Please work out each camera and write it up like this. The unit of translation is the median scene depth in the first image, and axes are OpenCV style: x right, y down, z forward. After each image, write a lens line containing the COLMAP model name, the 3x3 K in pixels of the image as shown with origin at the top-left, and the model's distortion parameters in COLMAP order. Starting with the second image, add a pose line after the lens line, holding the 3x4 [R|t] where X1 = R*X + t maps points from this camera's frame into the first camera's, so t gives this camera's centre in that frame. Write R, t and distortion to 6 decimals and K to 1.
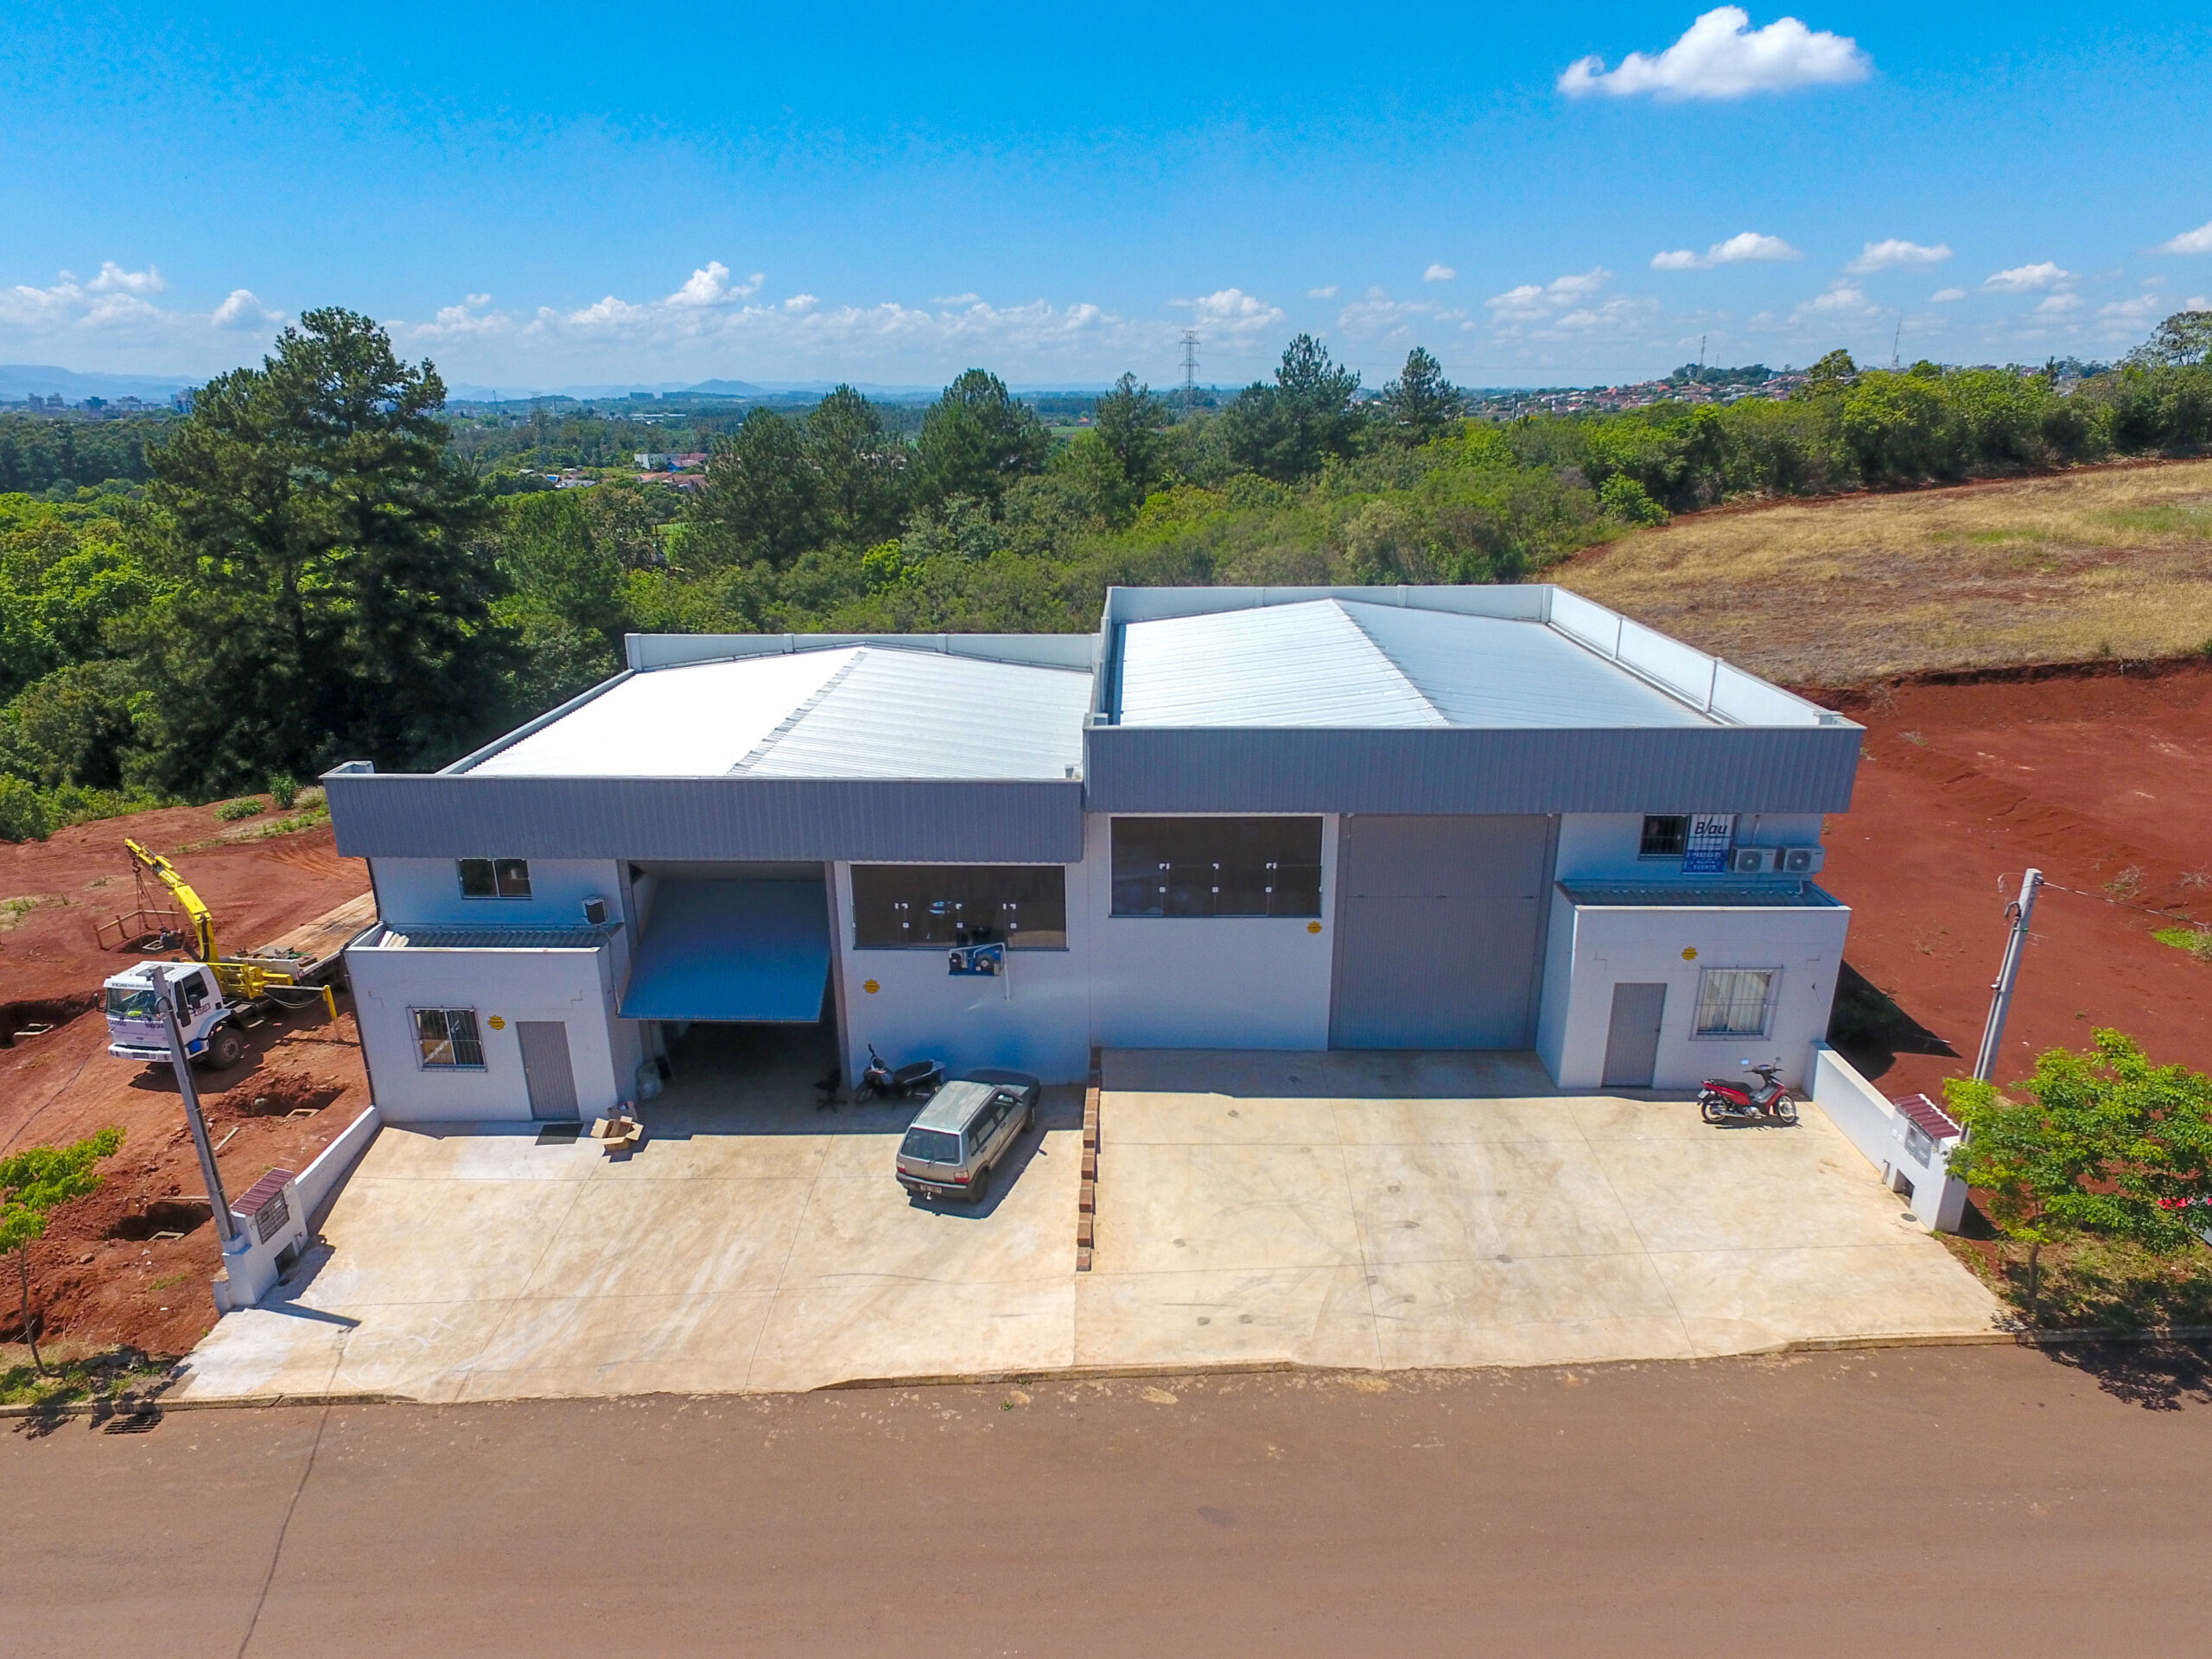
lens RADIAL K [[1288.3, 0, 1086.2], [0, 1288.3, 831.0], [0, 0, 1]] dist [-0.020119, 0.019766]
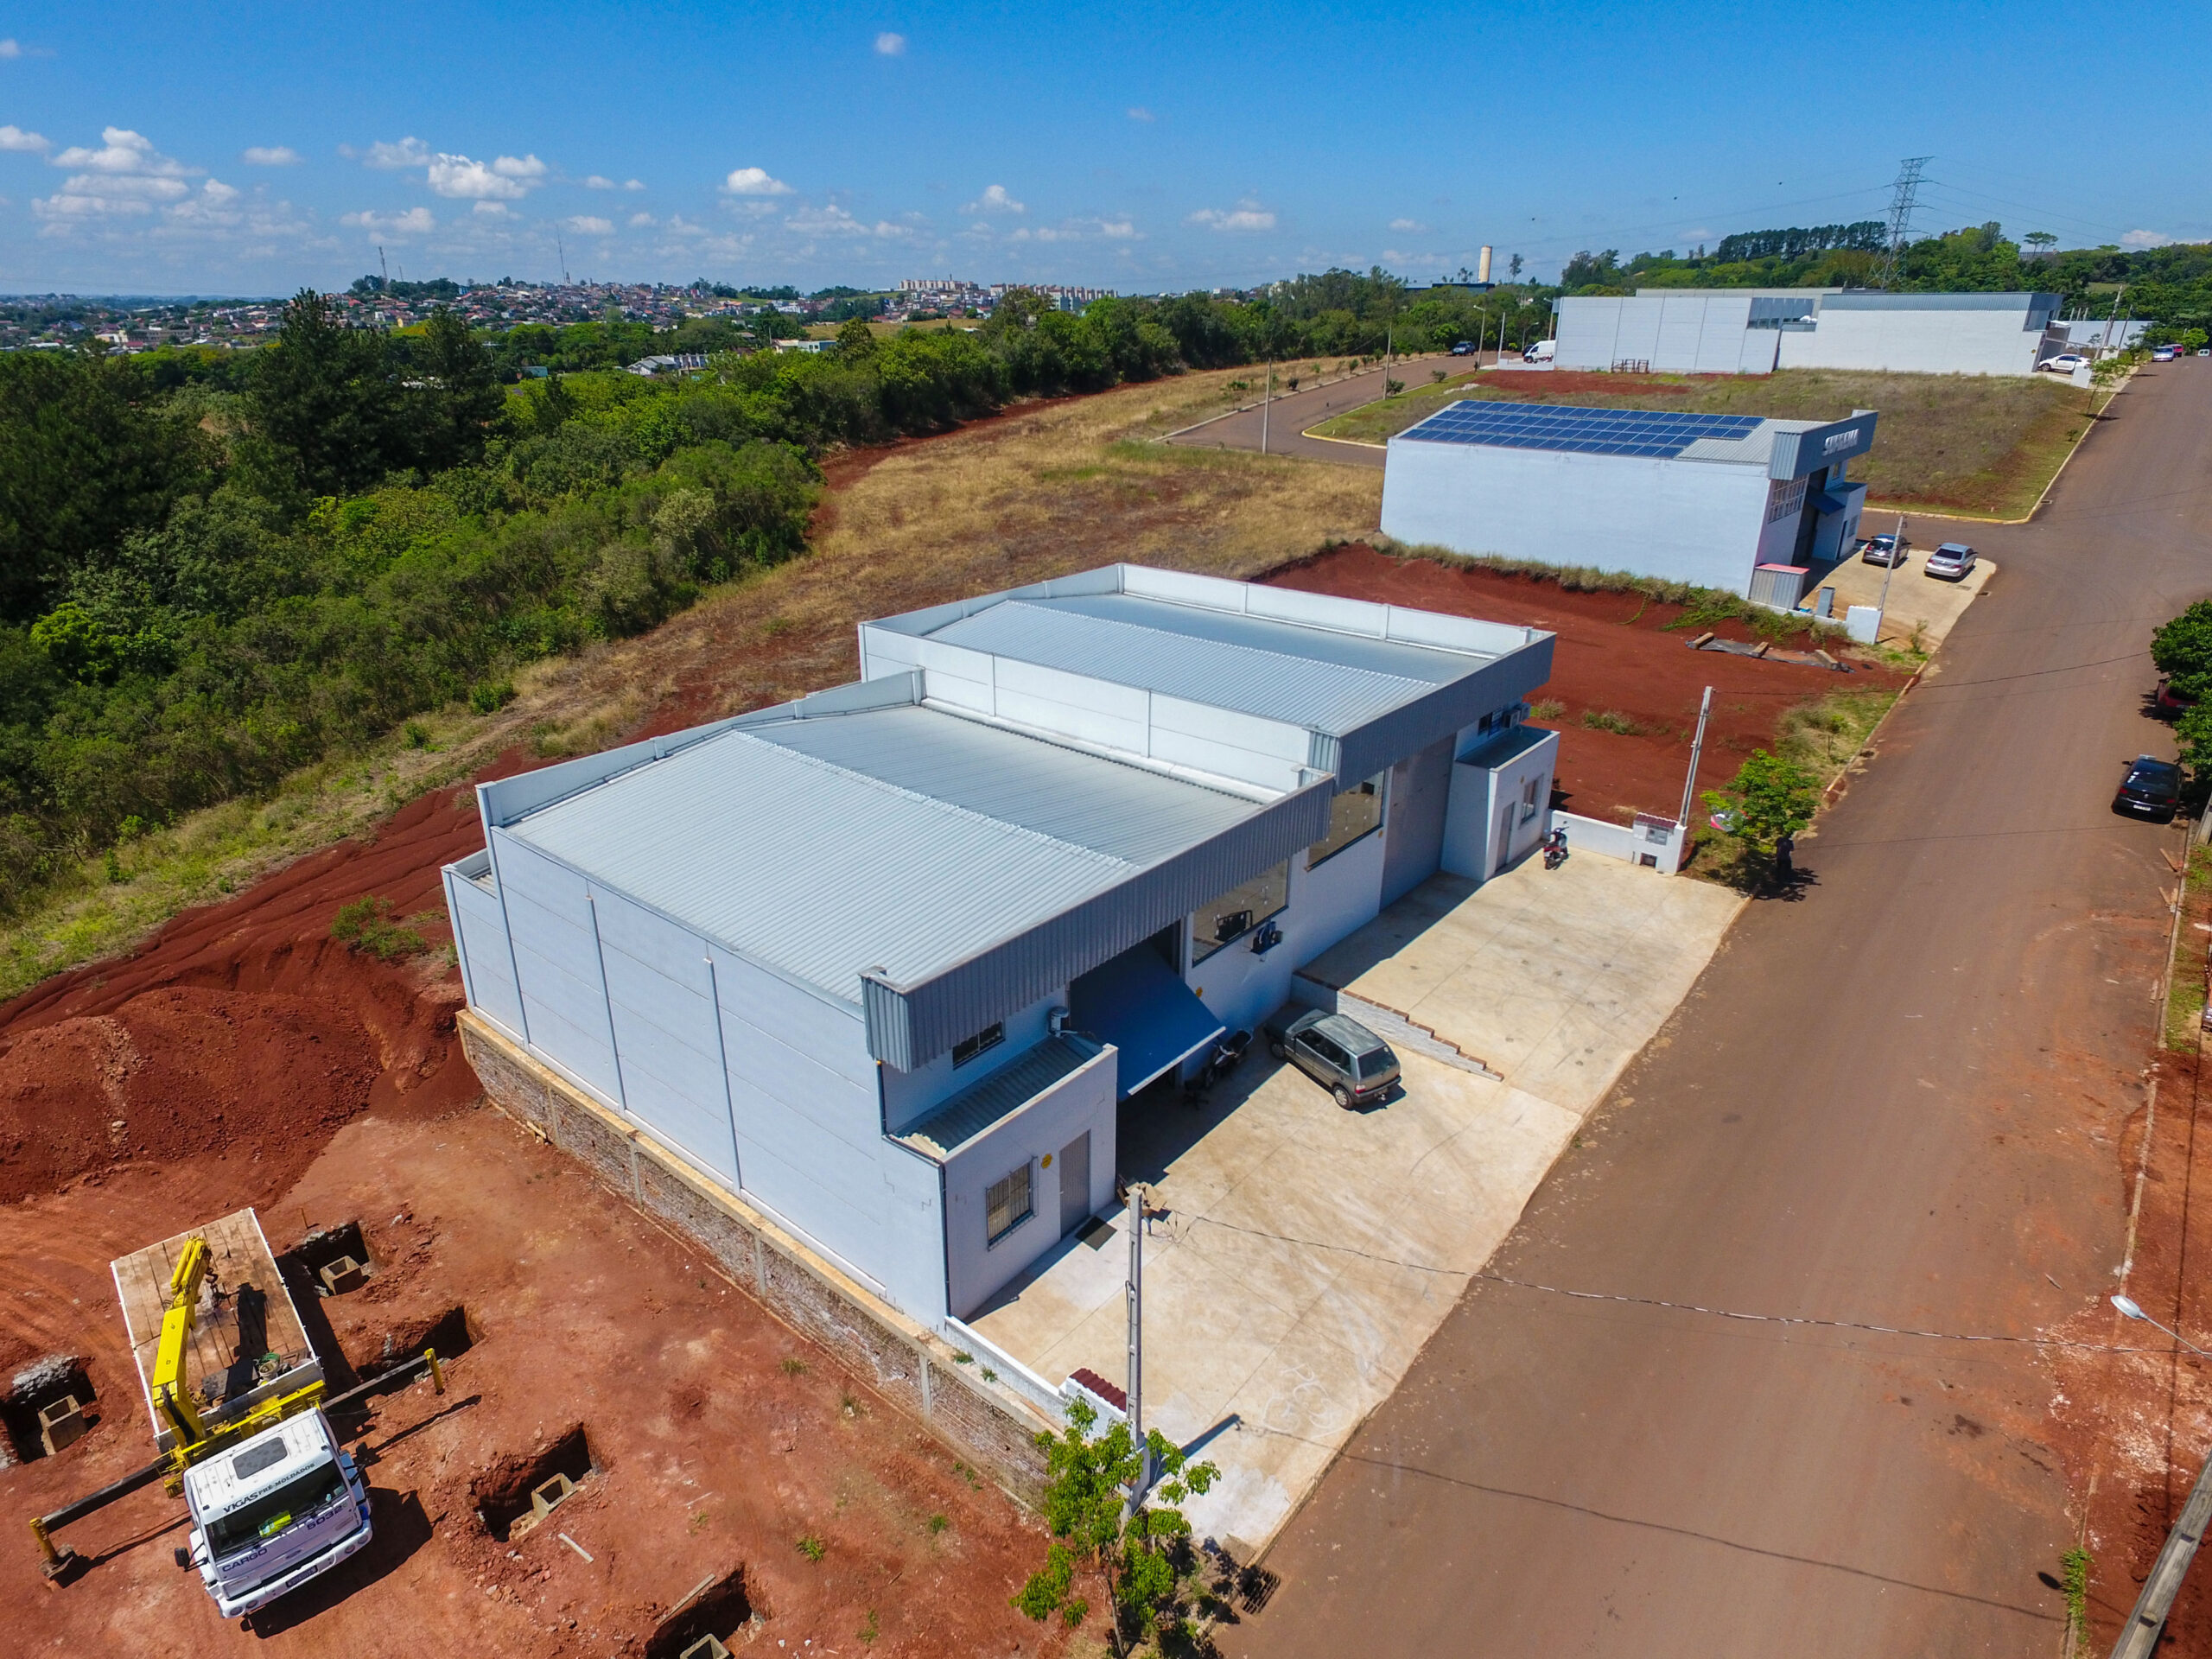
lens RADIAL K [[1288.3, 0, 1086.2], [0, 1288.3, 831.0], [0, 0, 1]] dist [-0.020119, 0.019766]
pose [[0.612913, -0.291316, 0.734488, -1.122382], [0.245442, 0.953764, 0.173471, -0.269113], [-0.751063, 0.073952, 0.656076, 0.301886]]
